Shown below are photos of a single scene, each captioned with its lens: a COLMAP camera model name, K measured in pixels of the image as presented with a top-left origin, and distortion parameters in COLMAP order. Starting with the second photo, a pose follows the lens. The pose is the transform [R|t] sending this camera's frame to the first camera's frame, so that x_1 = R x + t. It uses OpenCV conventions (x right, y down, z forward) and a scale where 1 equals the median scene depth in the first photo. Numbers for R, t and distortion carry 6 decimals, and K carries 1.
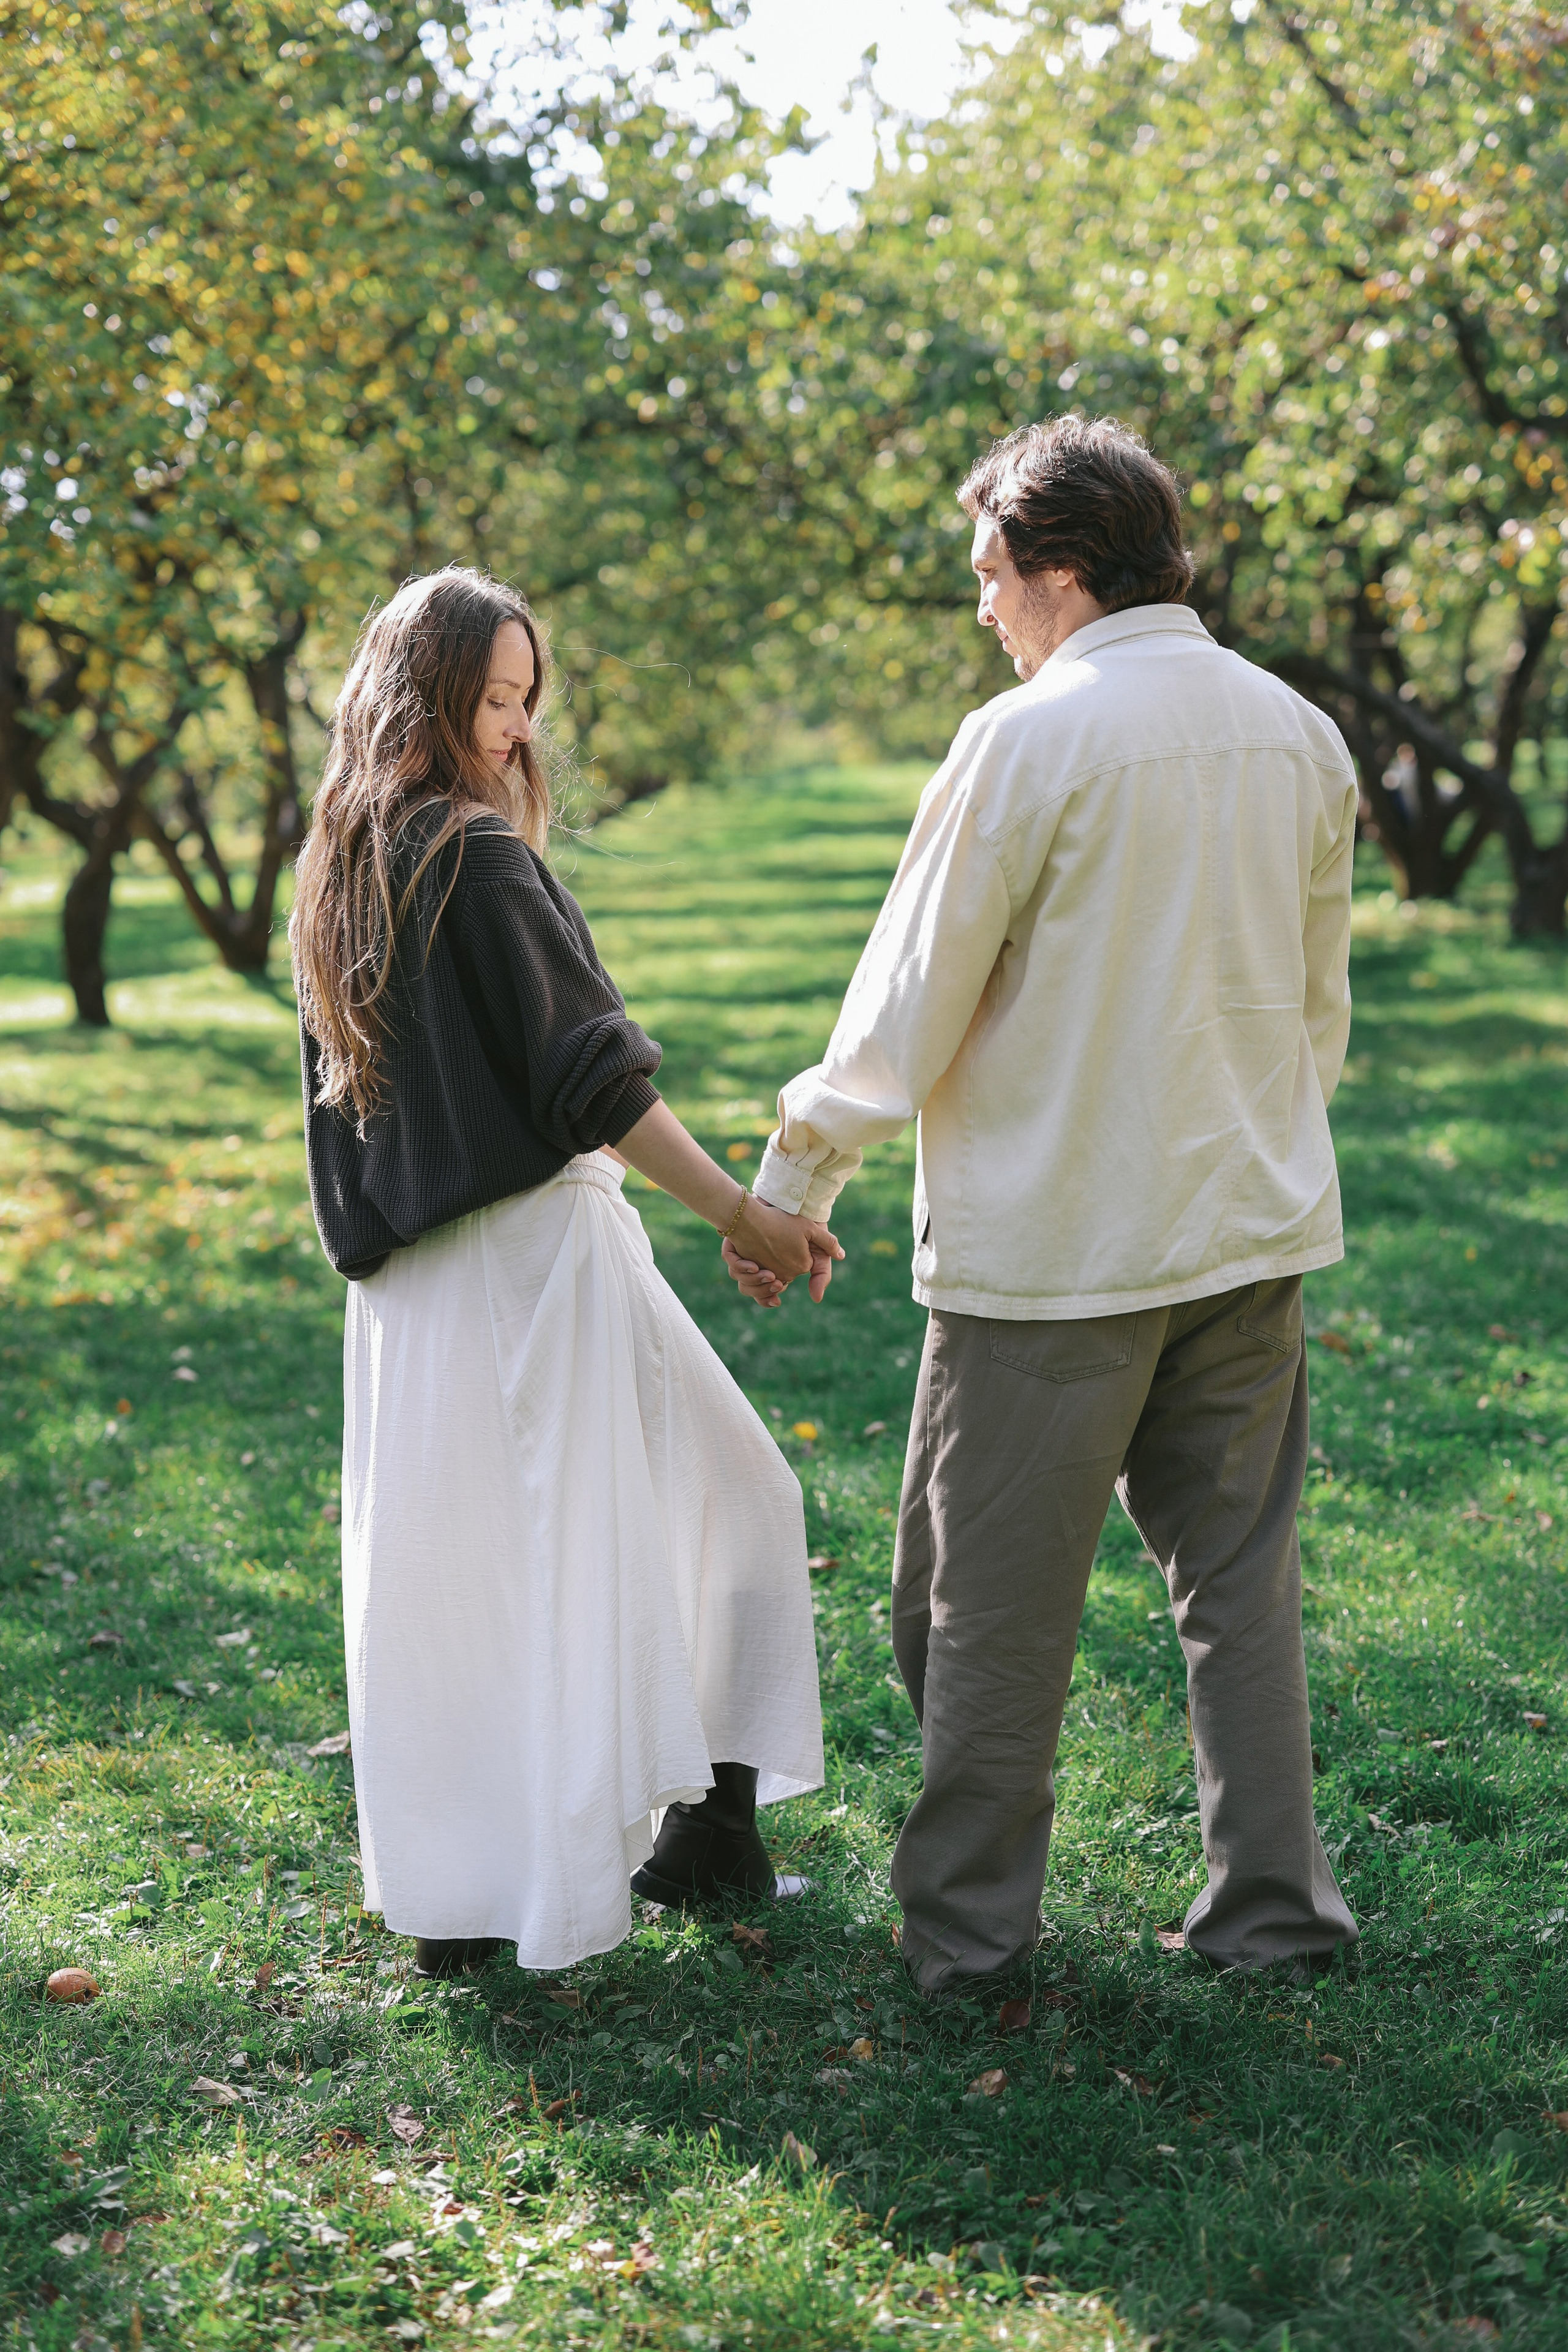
lens RADIAL K [[3457.8, 0, 864.3], [0, 3457.8, 1141.3], [0, 0, 1]] dist [-0.036239, 0.131733]
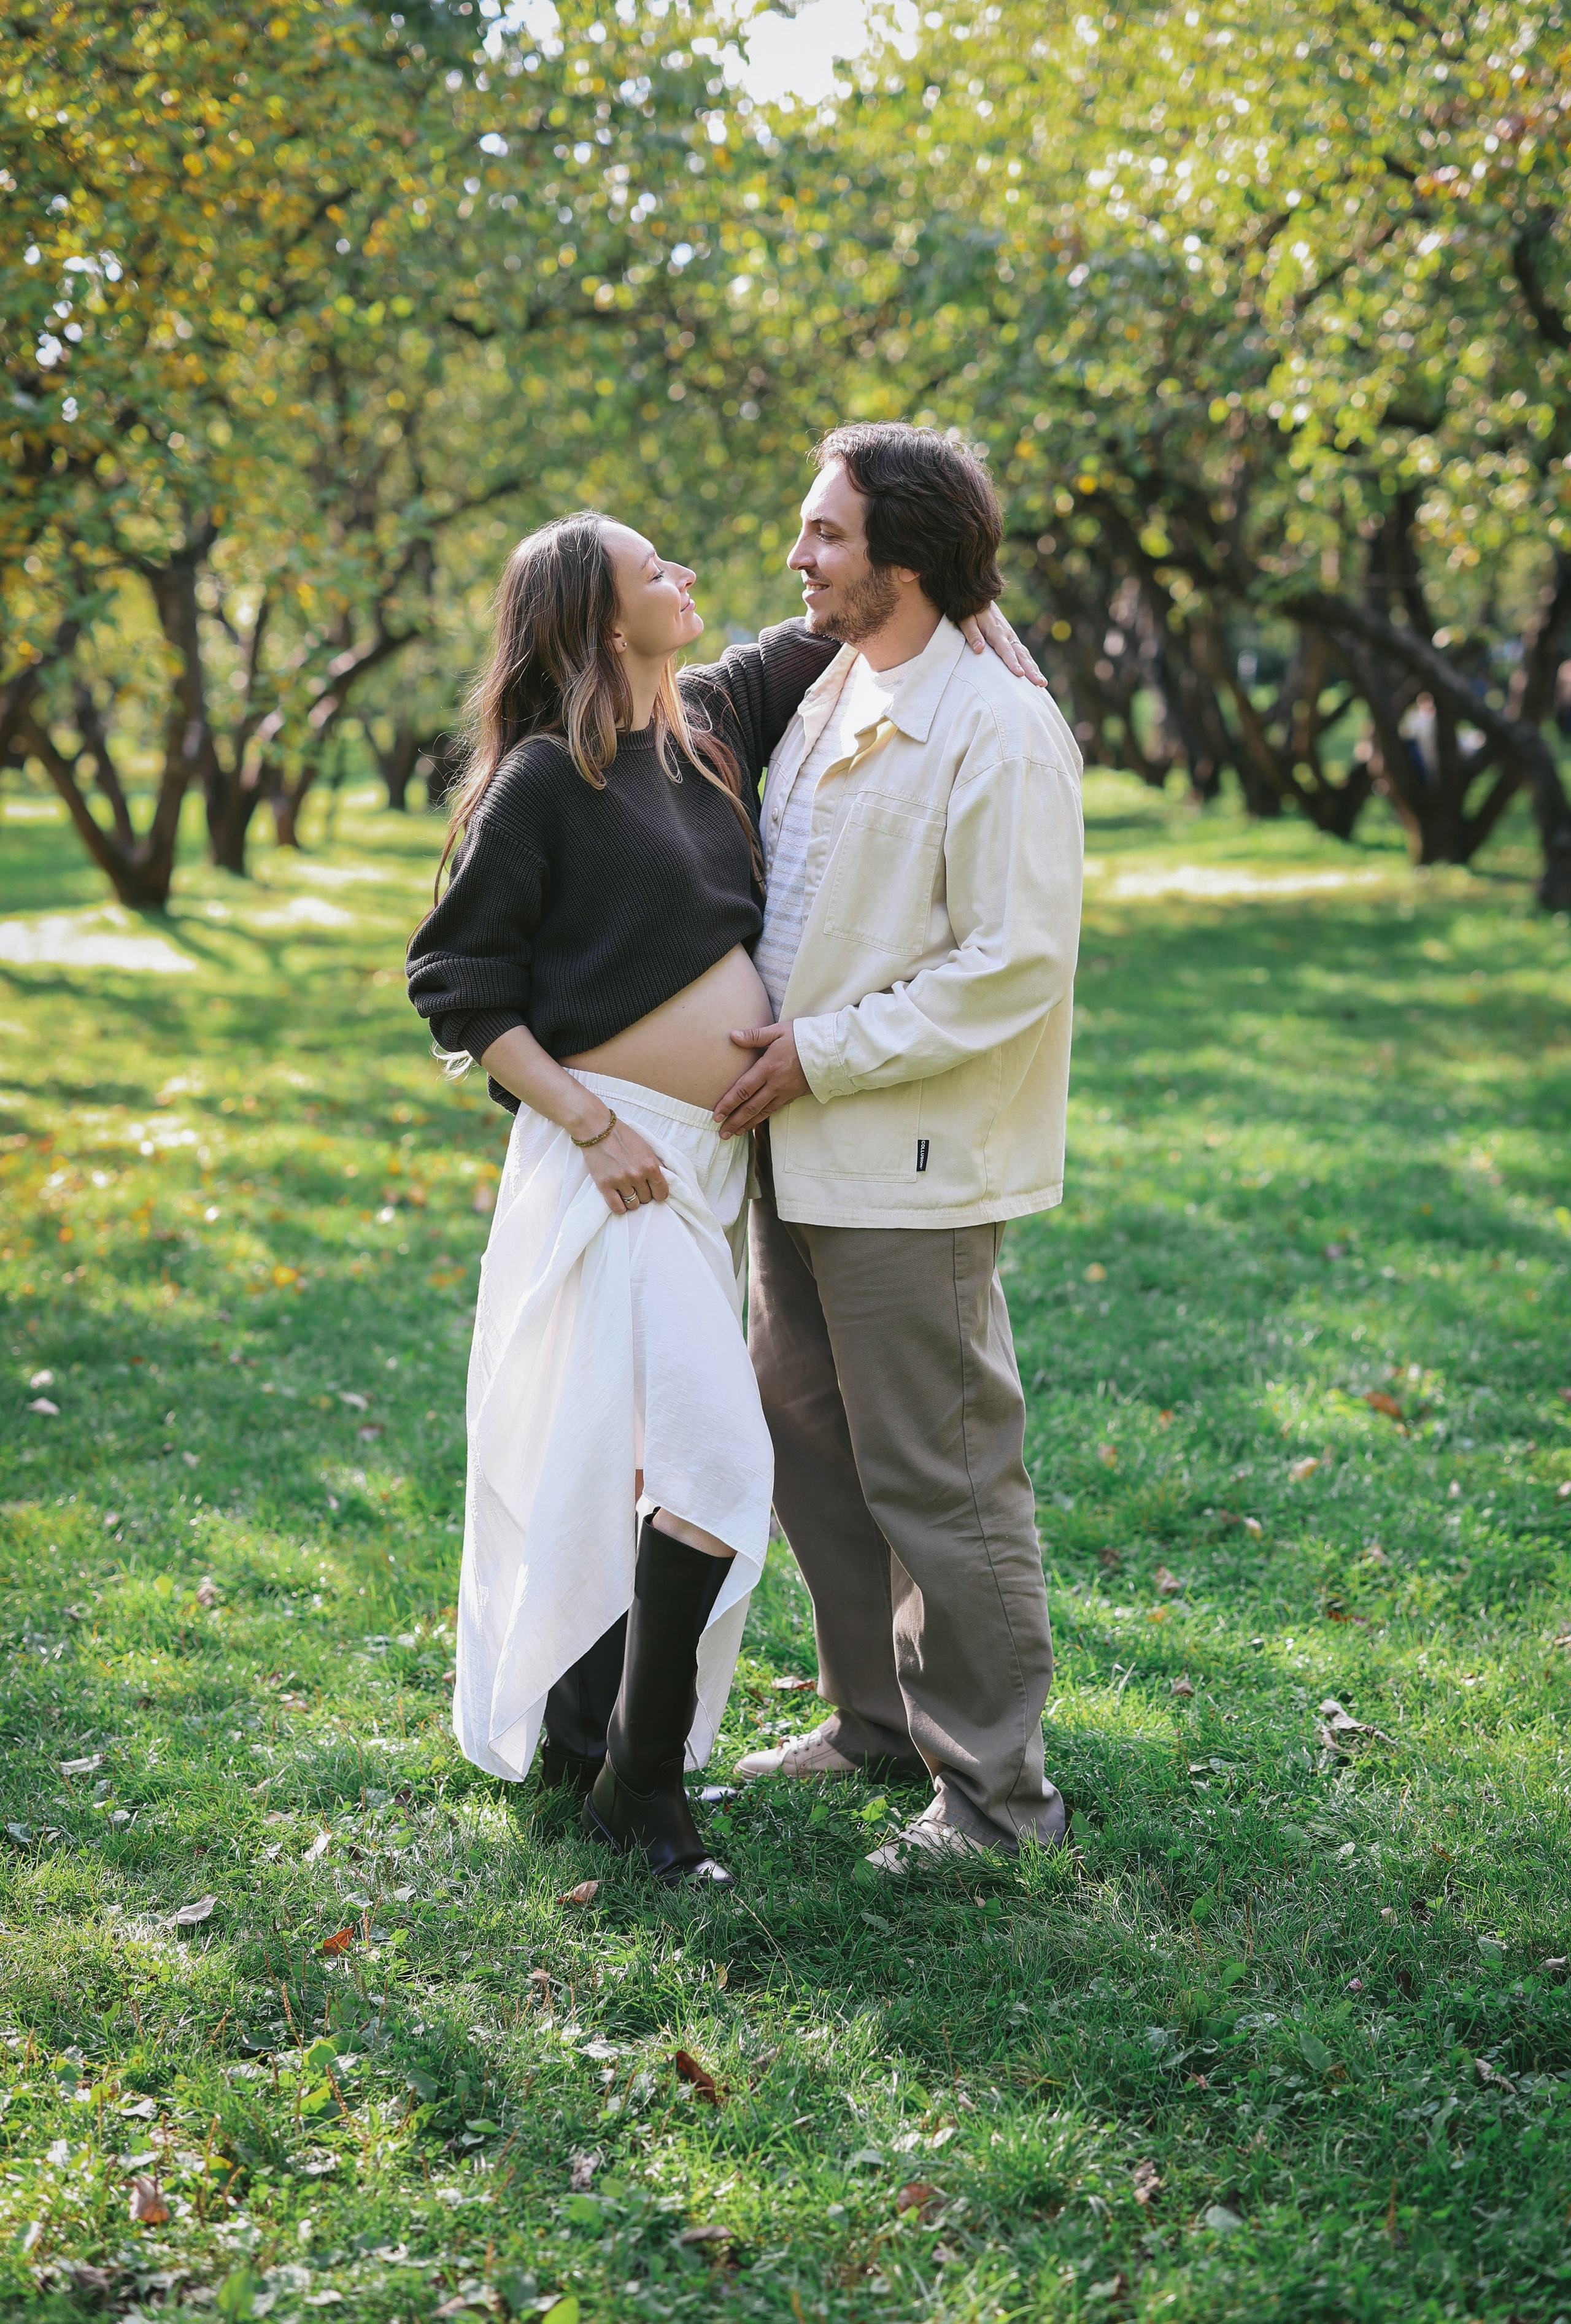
lens RADIAL K [[3703.3, 0, 897.5], [0, 3703.3, 1156.0], [0, 0, 1]] dist [-0.011659, 0.019300]
pose [[0.999395, 0.025590, 0.023574, -0.004093], [-0.025976, 0.999531, 0.016199, -0.007414], [-0.023149, -0.016801, 0.999591, 0.038679]]
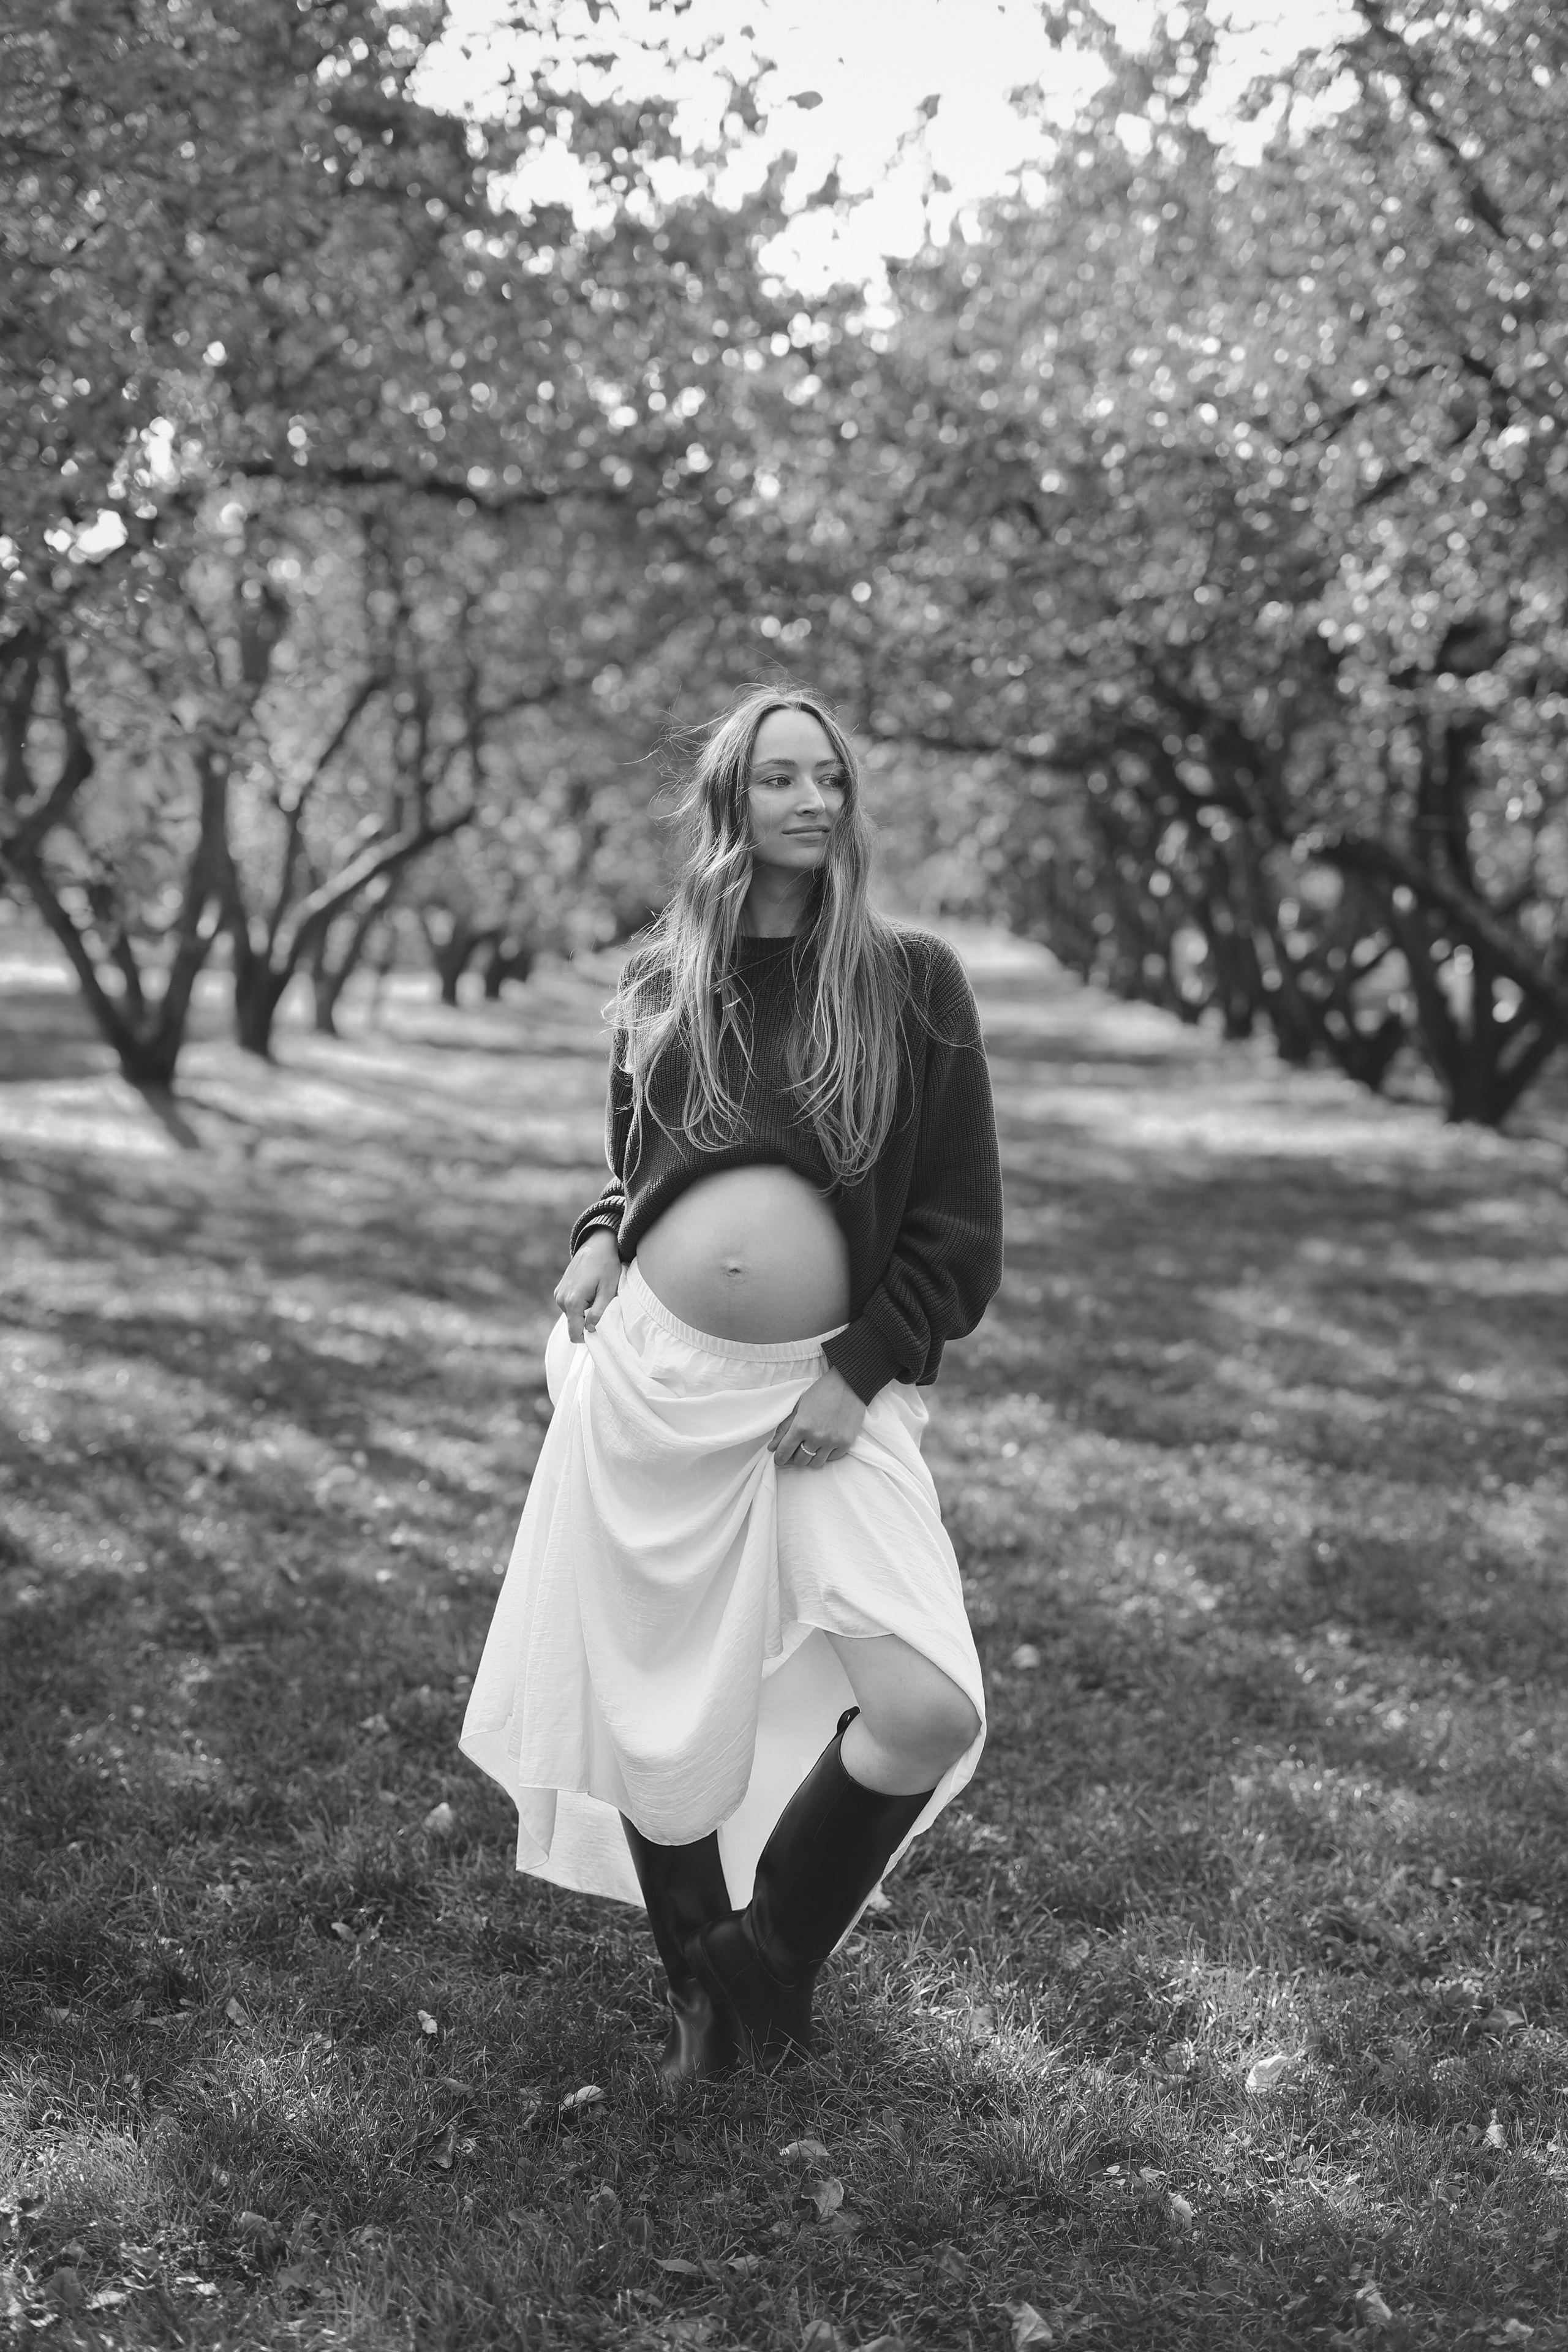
lens RADIAL K [[3457.8, 0, 791.5], [0, 3457.8, 1215.3], [0, 0, 1]] dist [-0.087364, 0.054300]
pose [[0.995701, 0.090056, -0.021671, 0.015251], [-0.090480, 0.995707, -0.019499, -0.021267], [0.019822, 0.021376, 0.999575, 0.180525]]
